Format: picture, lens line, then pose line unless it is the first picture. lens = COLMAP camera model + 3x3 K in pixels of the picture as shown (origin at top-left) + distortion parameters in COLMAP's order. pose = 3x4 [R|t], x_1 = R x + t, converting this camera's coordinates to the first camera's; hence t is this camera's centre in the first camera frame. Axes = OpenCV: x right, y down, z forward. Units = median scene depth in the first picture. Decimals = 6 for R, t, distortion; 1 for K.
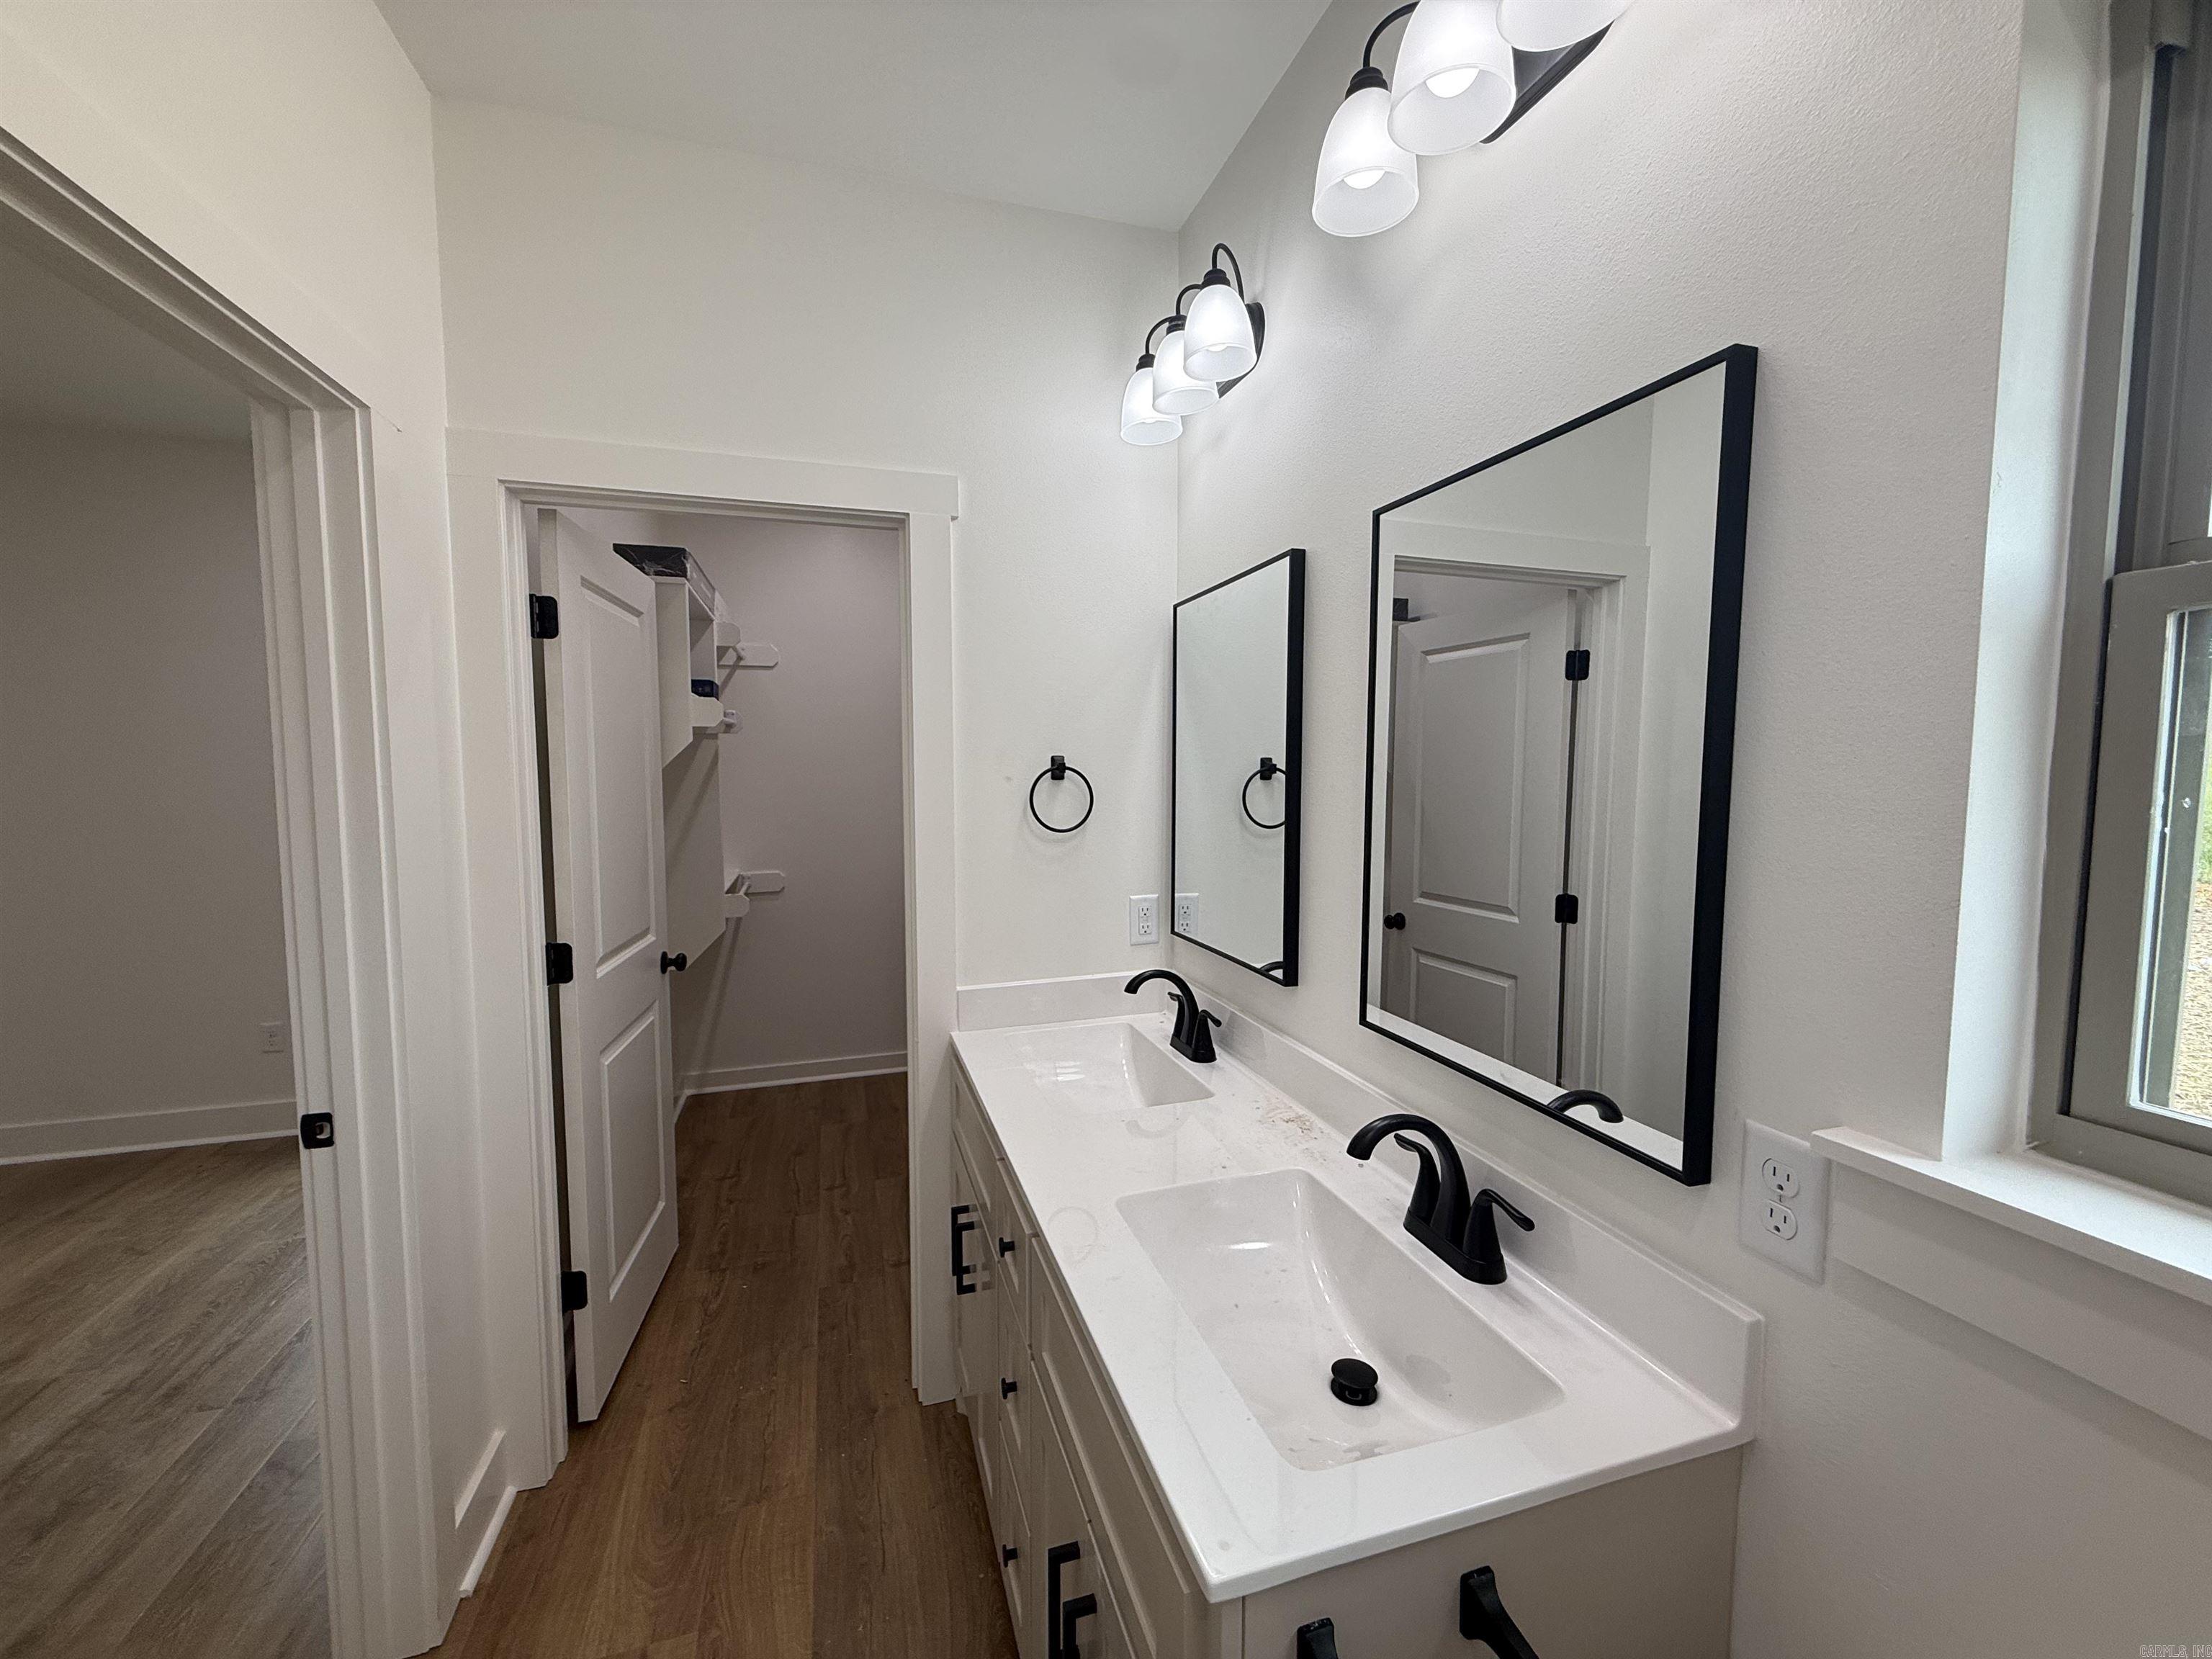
lens RADIAL K [[883.0, 0, 1105.5], [0, 883.0, 822.7], [0, 0, 1]] dist [0.001040, -0.000061]
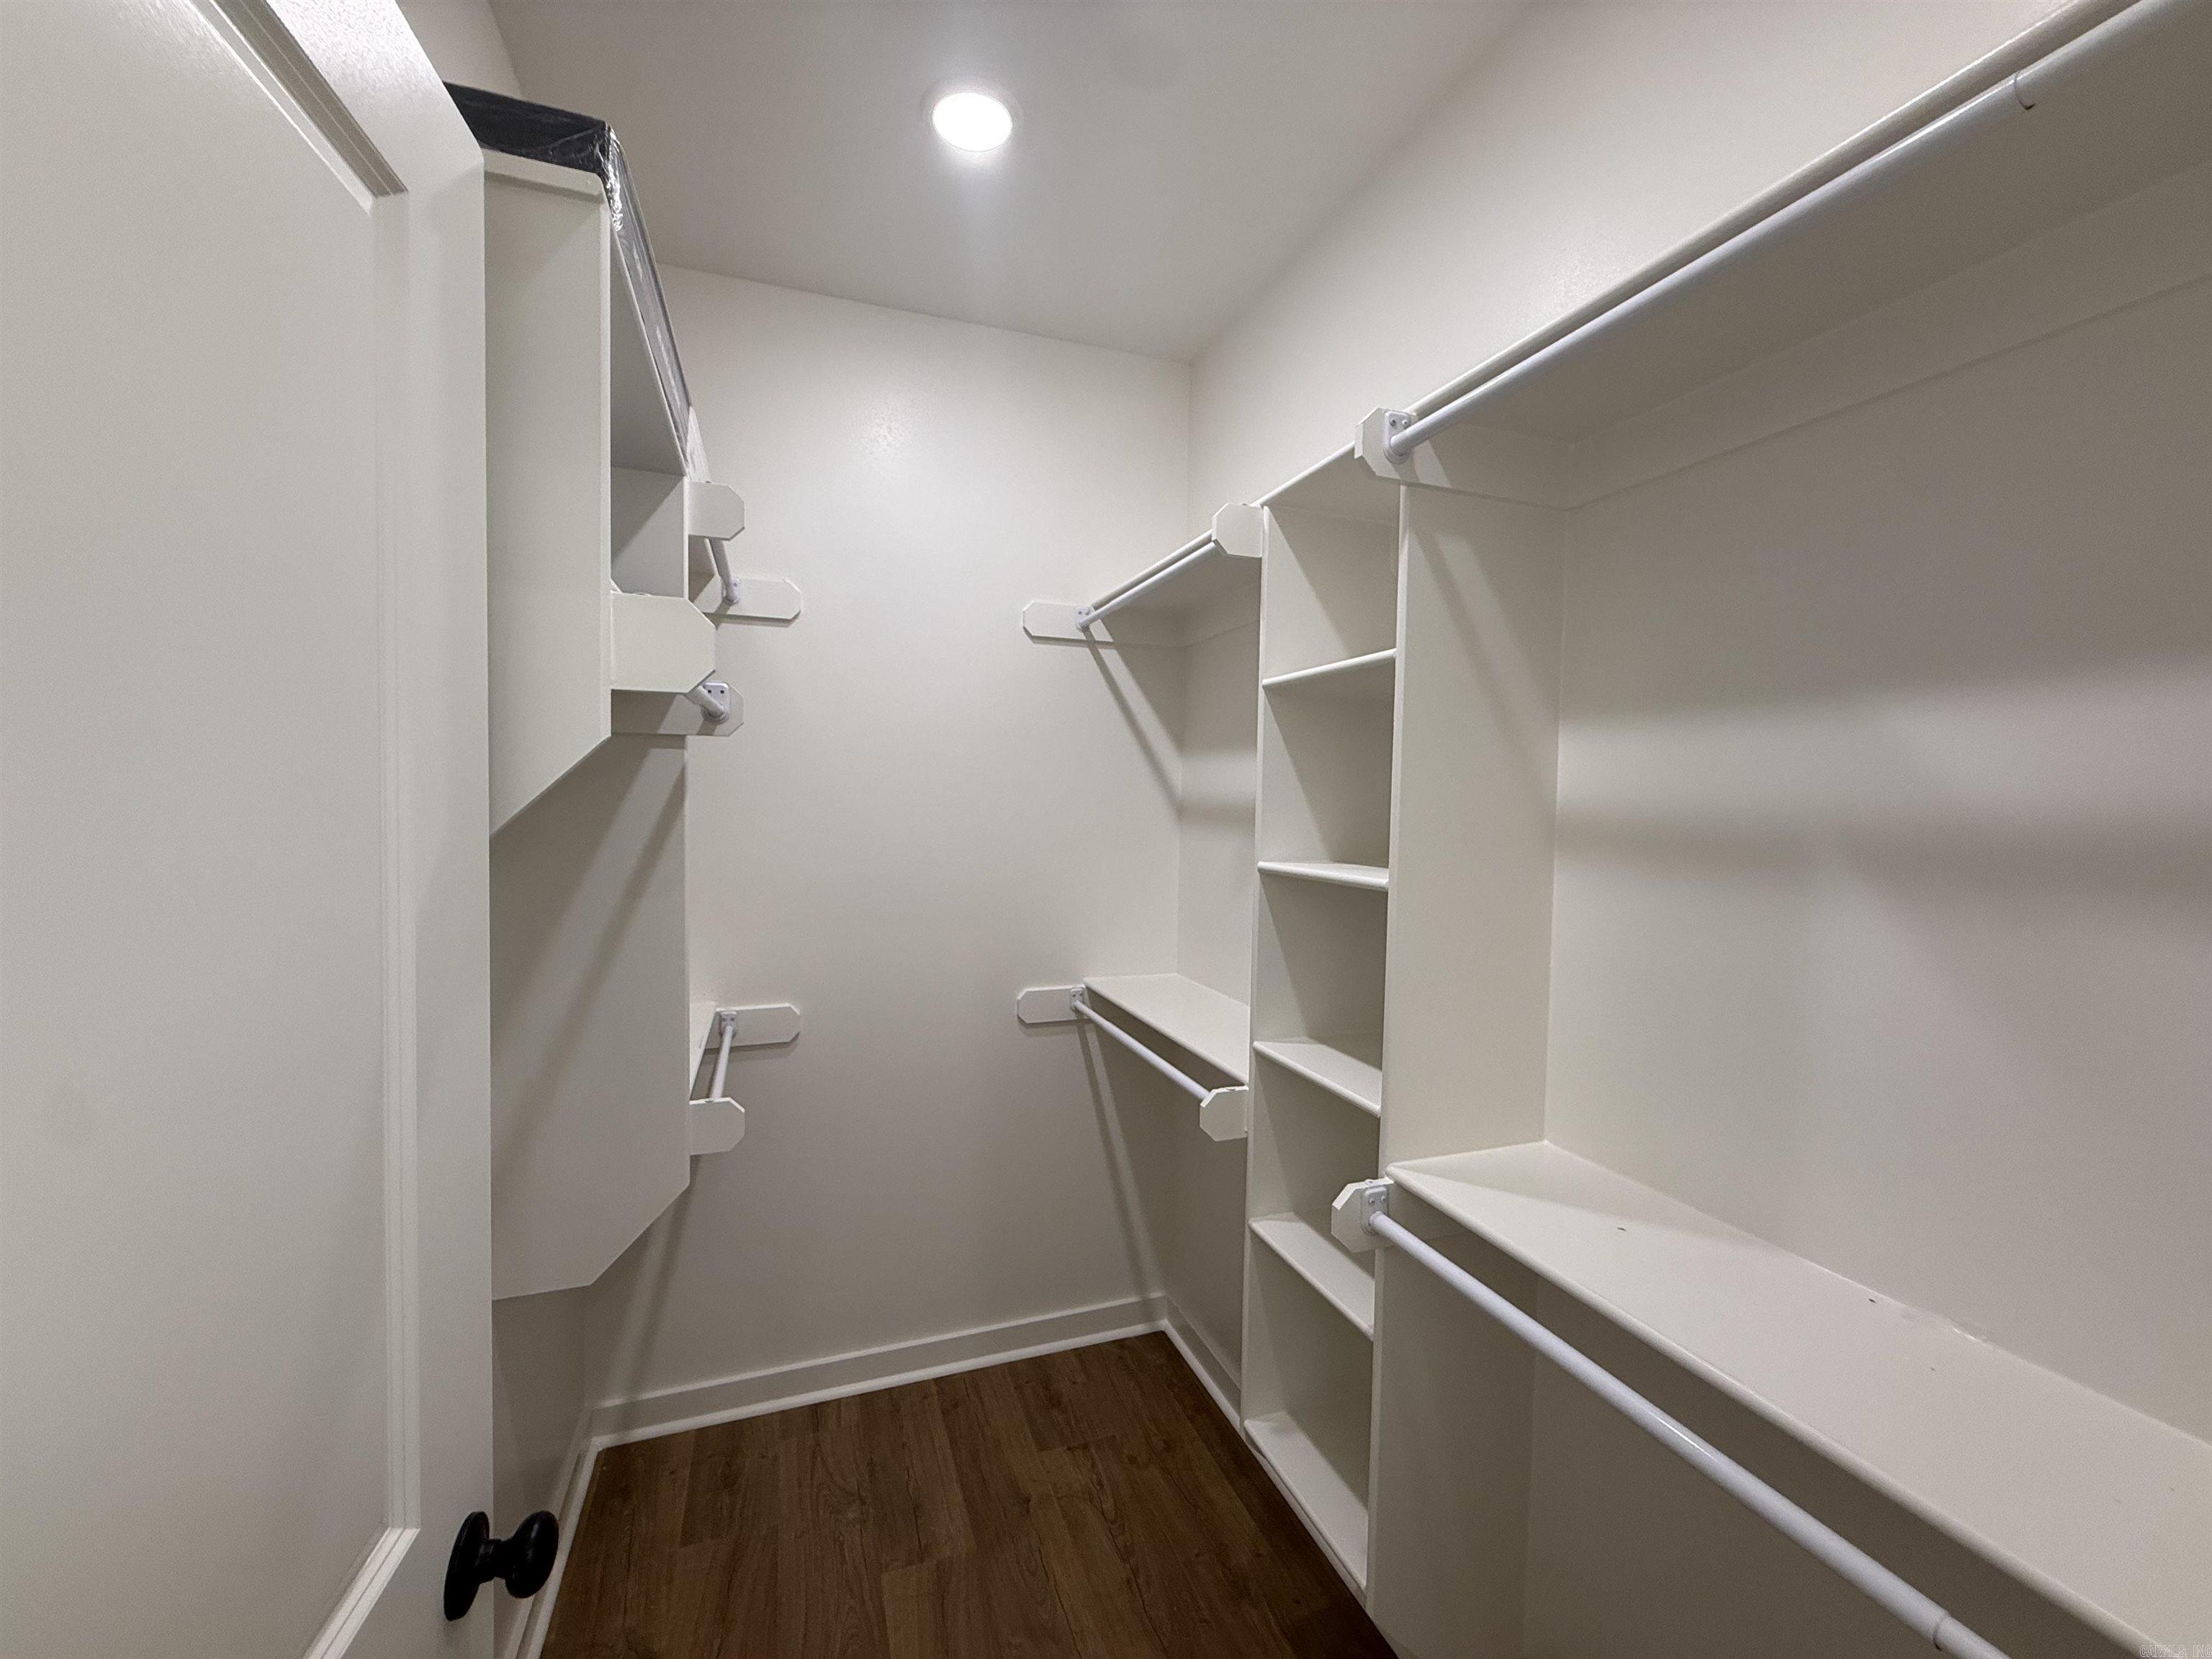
lens RADIAL K [[883.0, 0, 1108.5], [0, 883.0, 823.7], [0, 0, 1]] dist [0.001040, -0.000061]
pose [[0.998701, 0.017015, 0.048035, -0.215700], [-0.015360, 0.999283, -0.034608, -0.038744], [-0.048589, 0.033825, 0.998246, 0.477987]]
